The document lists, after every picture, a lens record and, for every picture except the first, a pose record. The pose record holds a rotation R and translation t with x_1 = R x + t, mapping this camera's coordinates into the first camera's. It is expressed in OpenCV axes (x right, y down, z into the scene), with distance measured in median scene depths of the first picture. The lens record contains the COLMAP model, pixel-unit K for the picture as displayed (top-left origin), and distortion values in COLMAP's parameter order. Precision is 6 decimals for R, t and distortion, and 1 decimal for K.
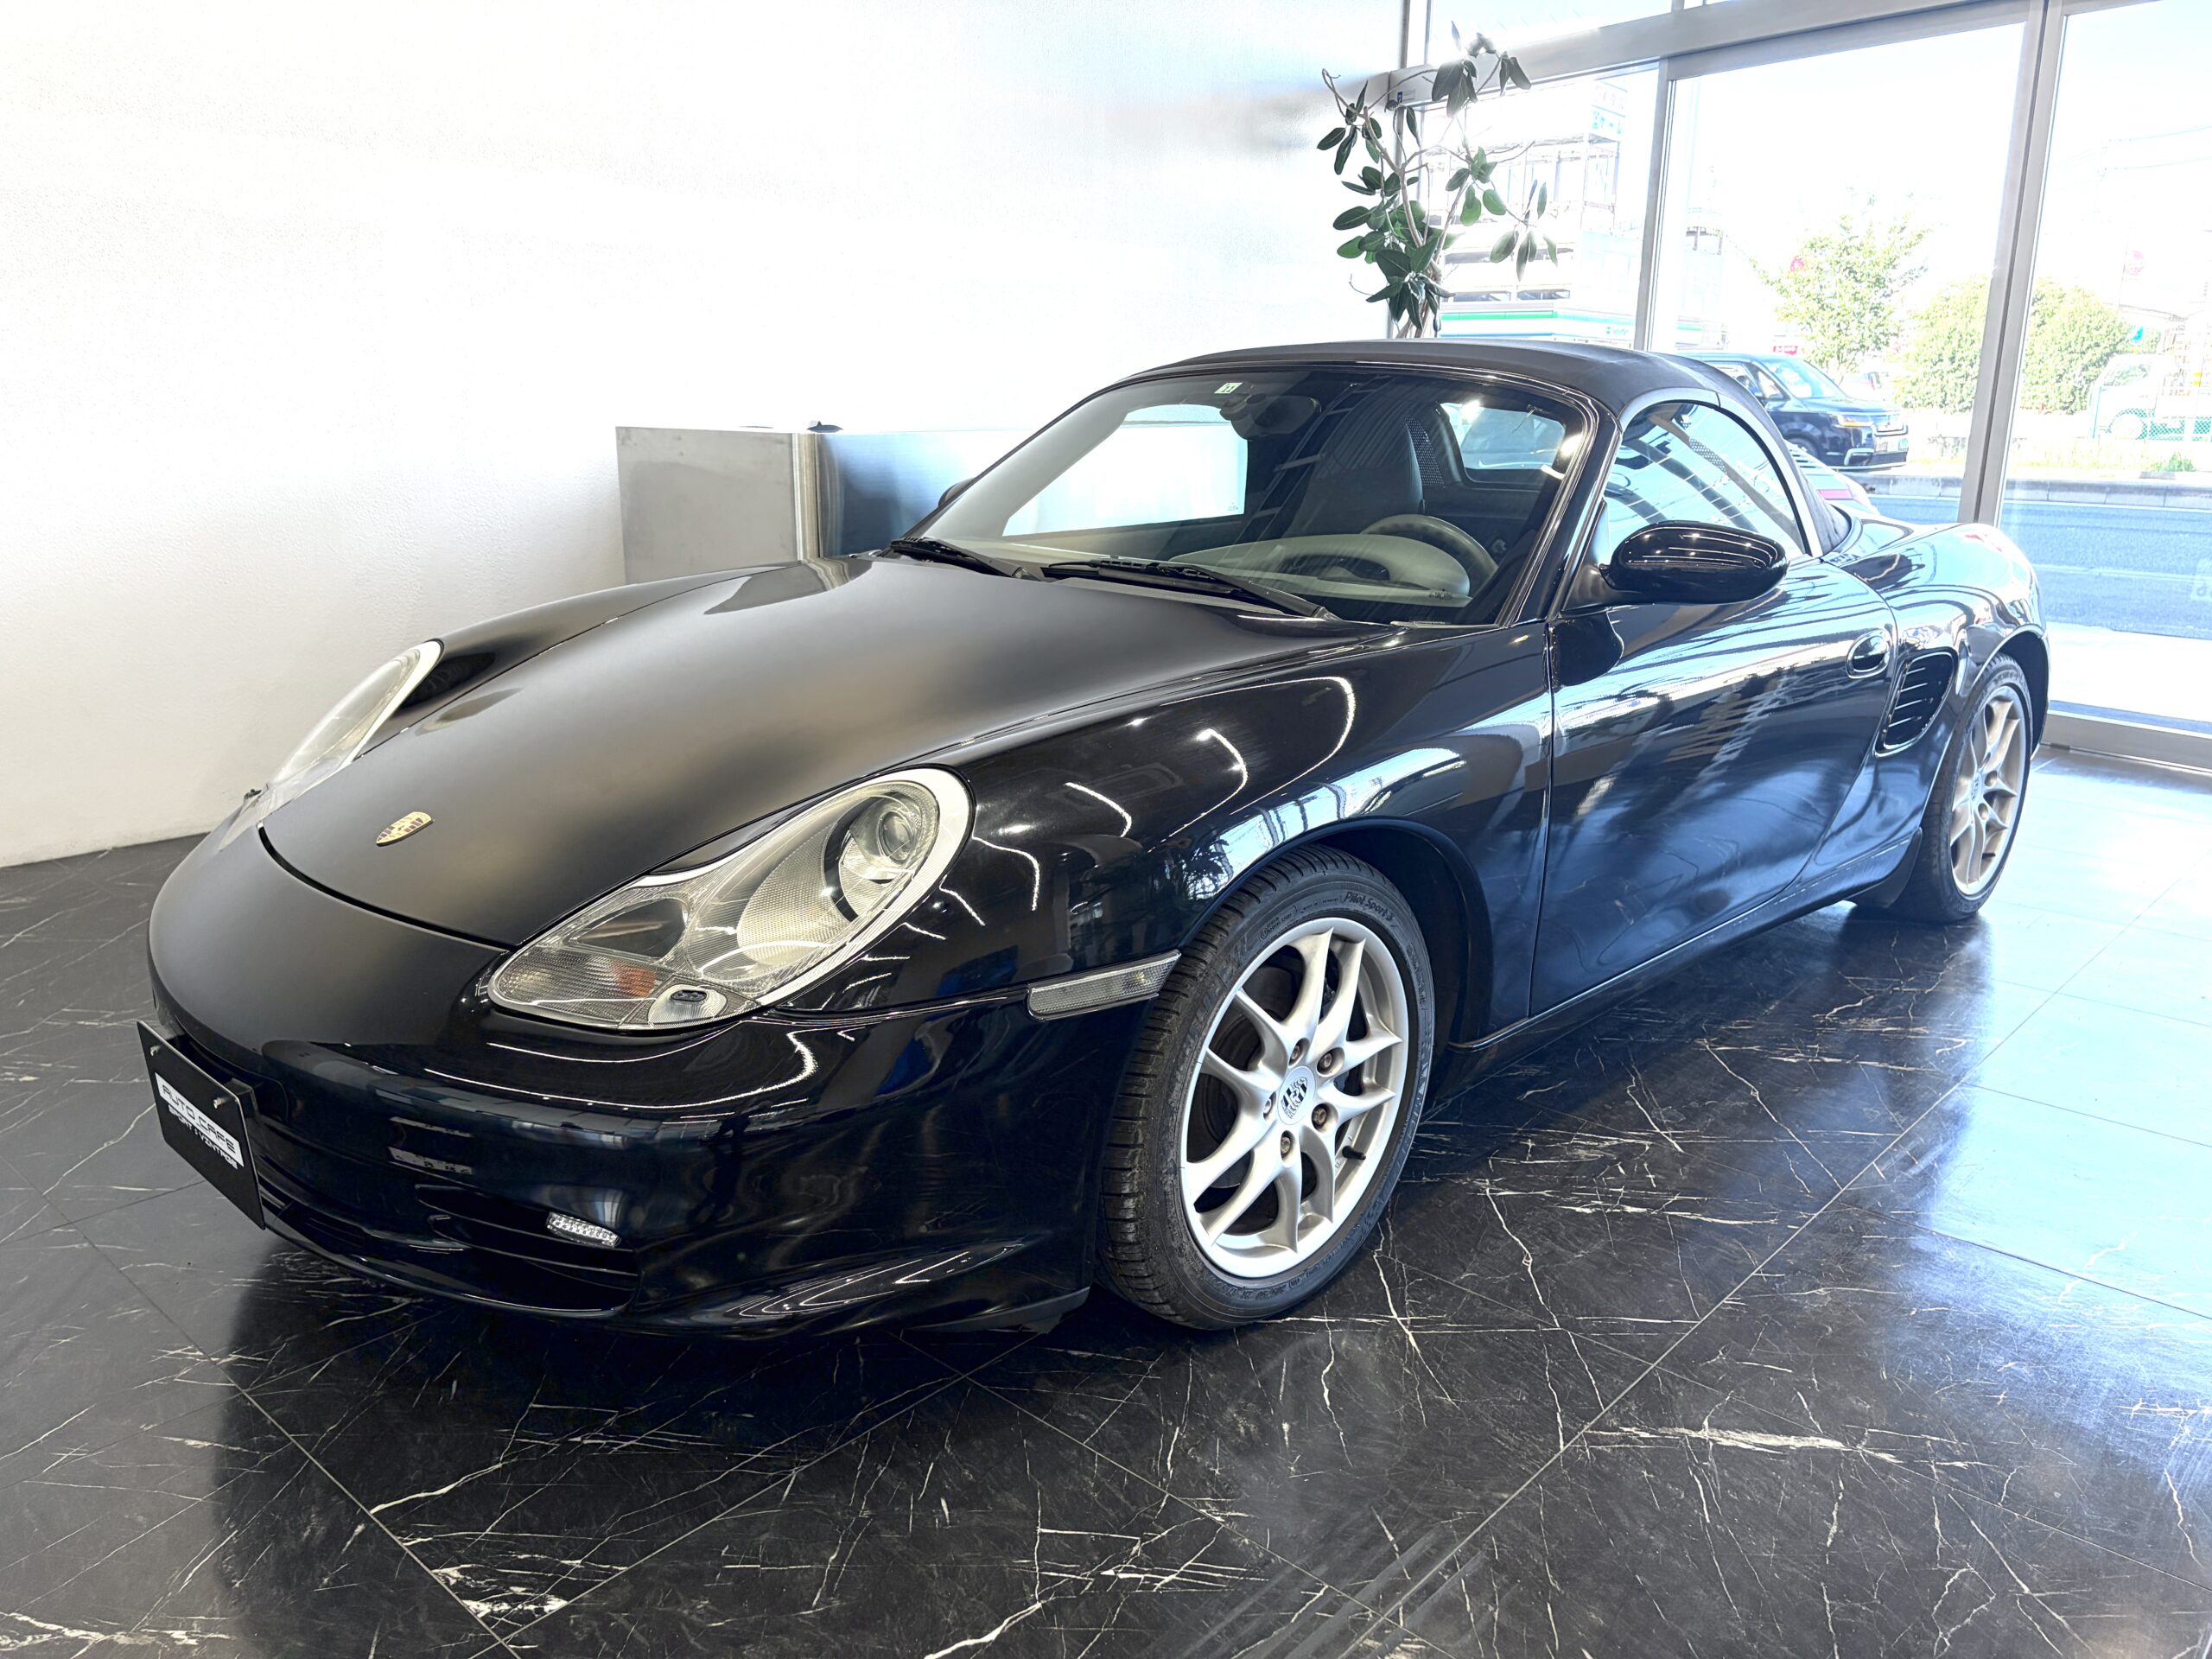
lens RADIAL K [[1675.6, 0, 1114.1], [0, 1675.6, 829.1], [0, 0, 1]] dist [0.042708, -0.050360]
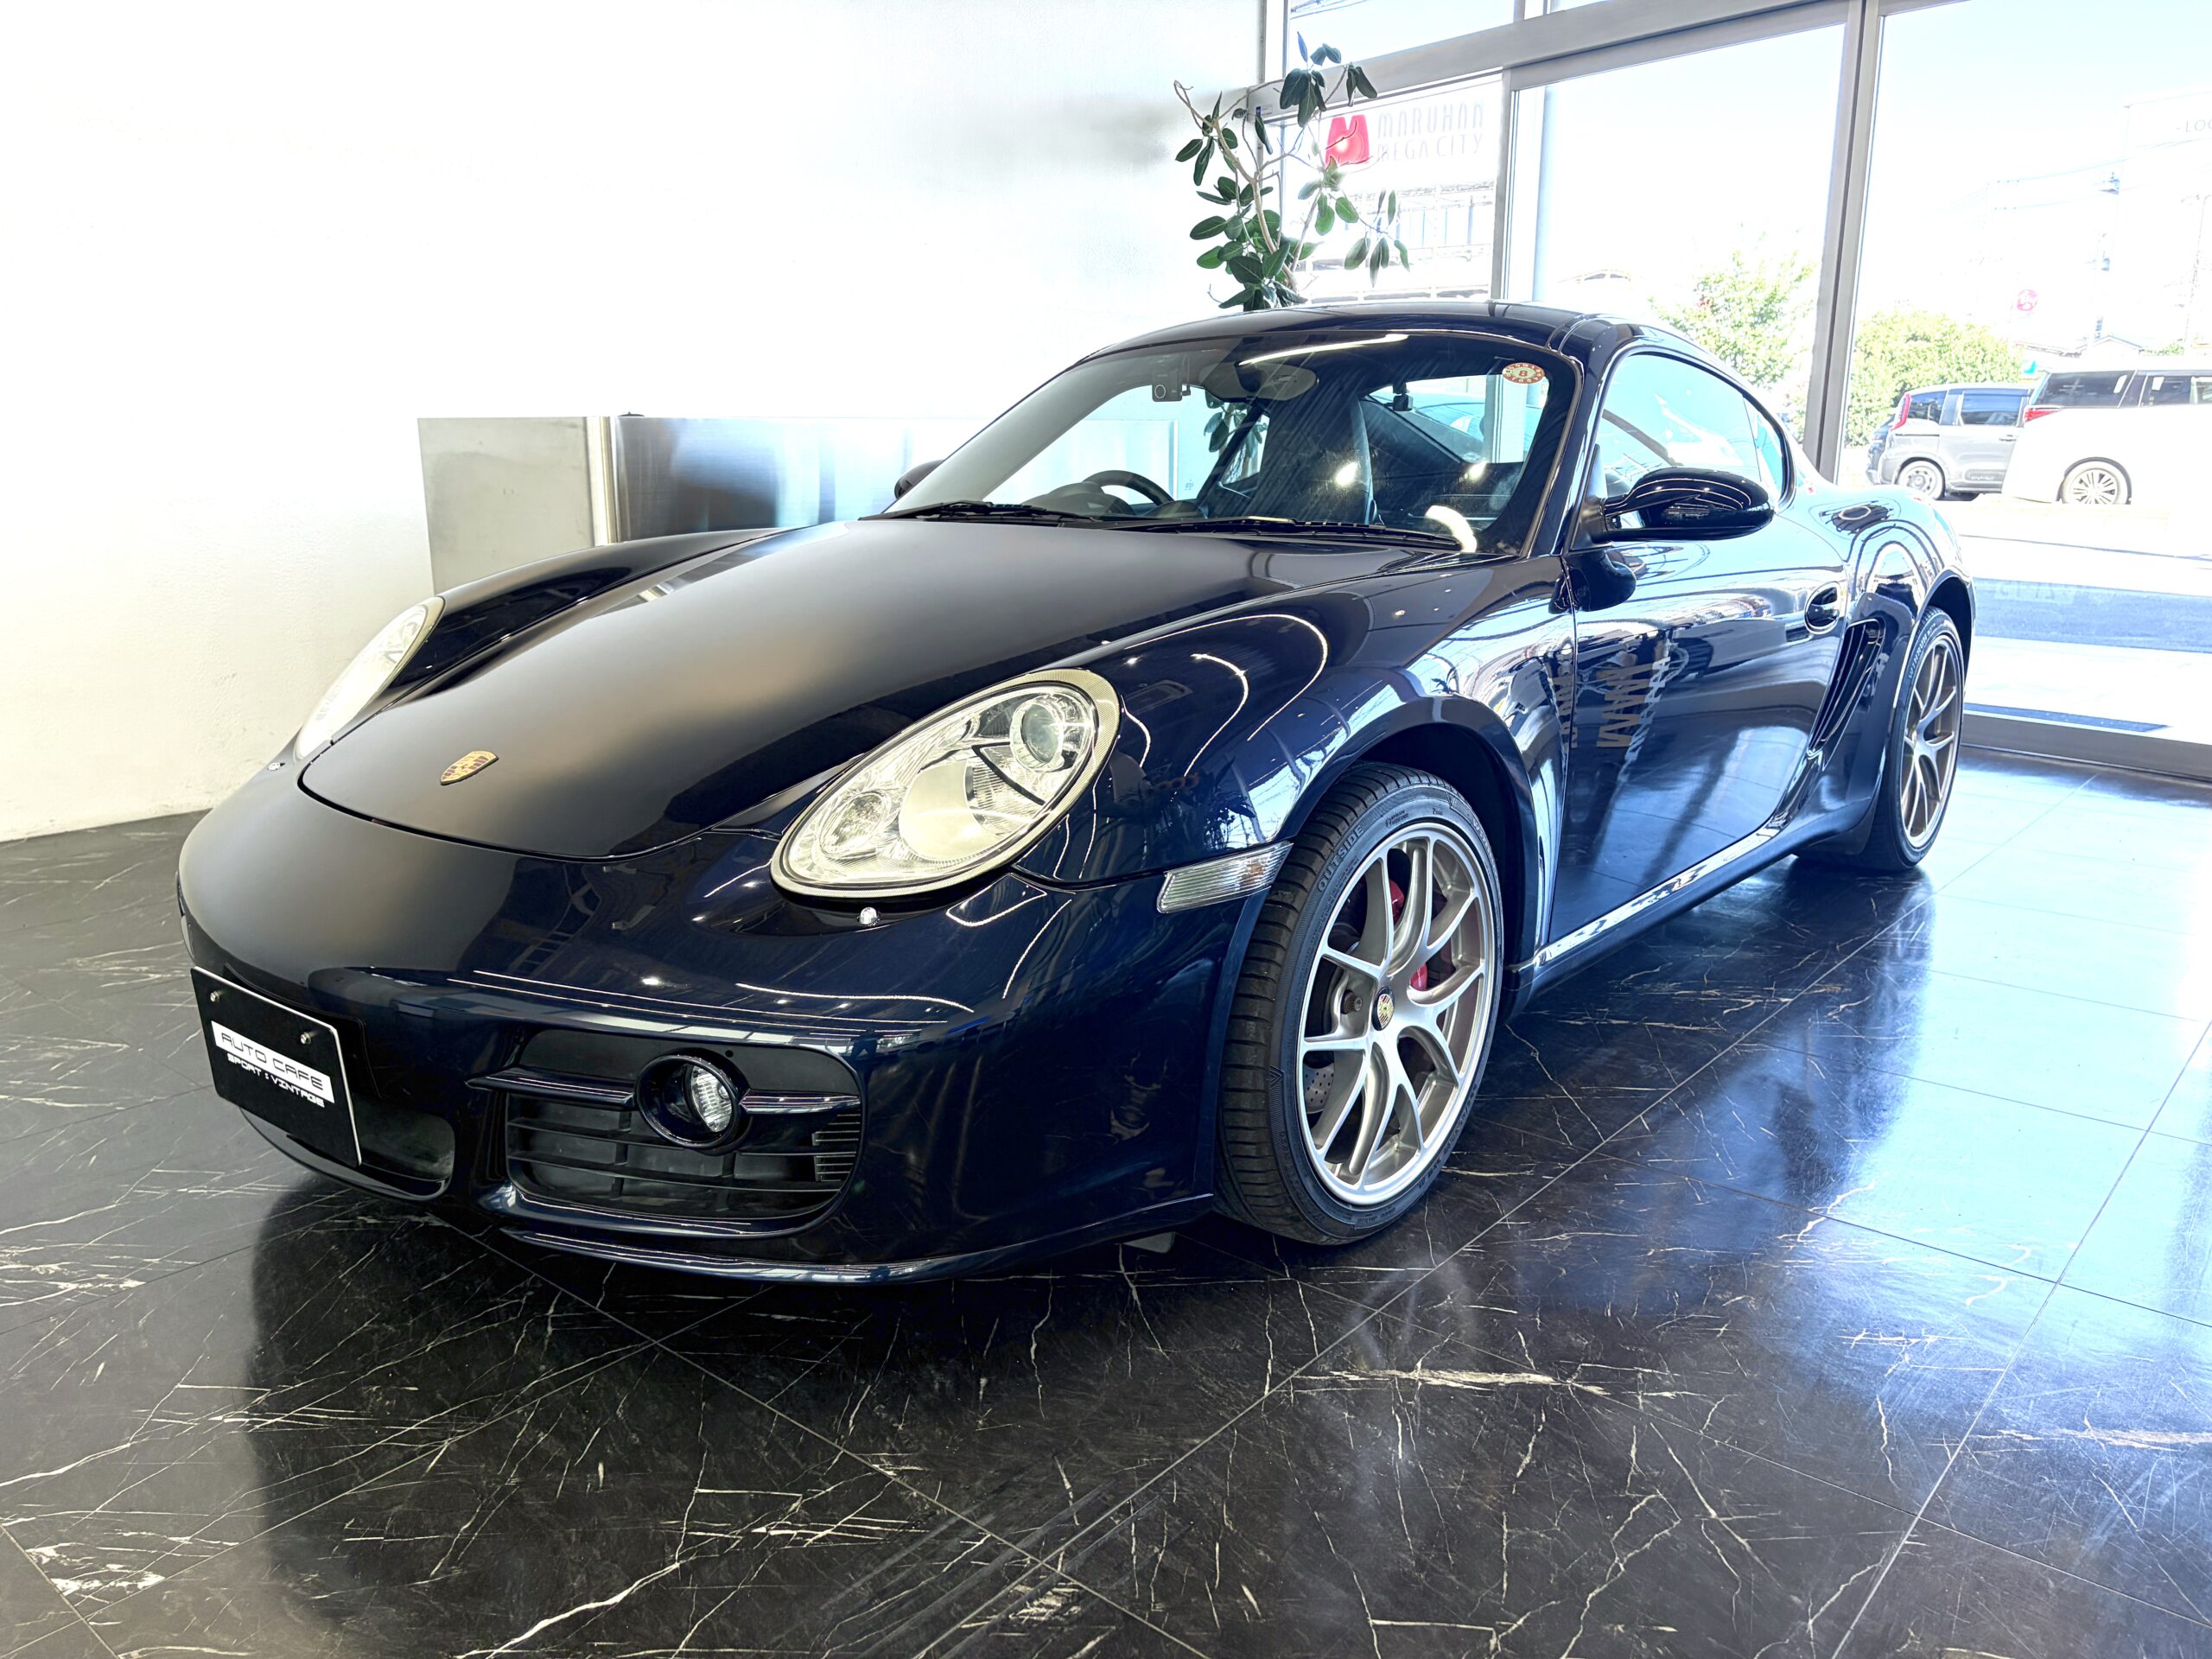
lens RADIAL K [[1675.6, 0, 1124.1], [0, 1675.6, 829.2], [0, 0, 1]] dist [0.042708, -0.050360]
pose [[0.998988, -0.017259, 0.041537, 0.150795], [0.018283, 0.999535, -0.024392, 0.066876], [-0.041097, 0.025127, 0.998839, 0.032463]]
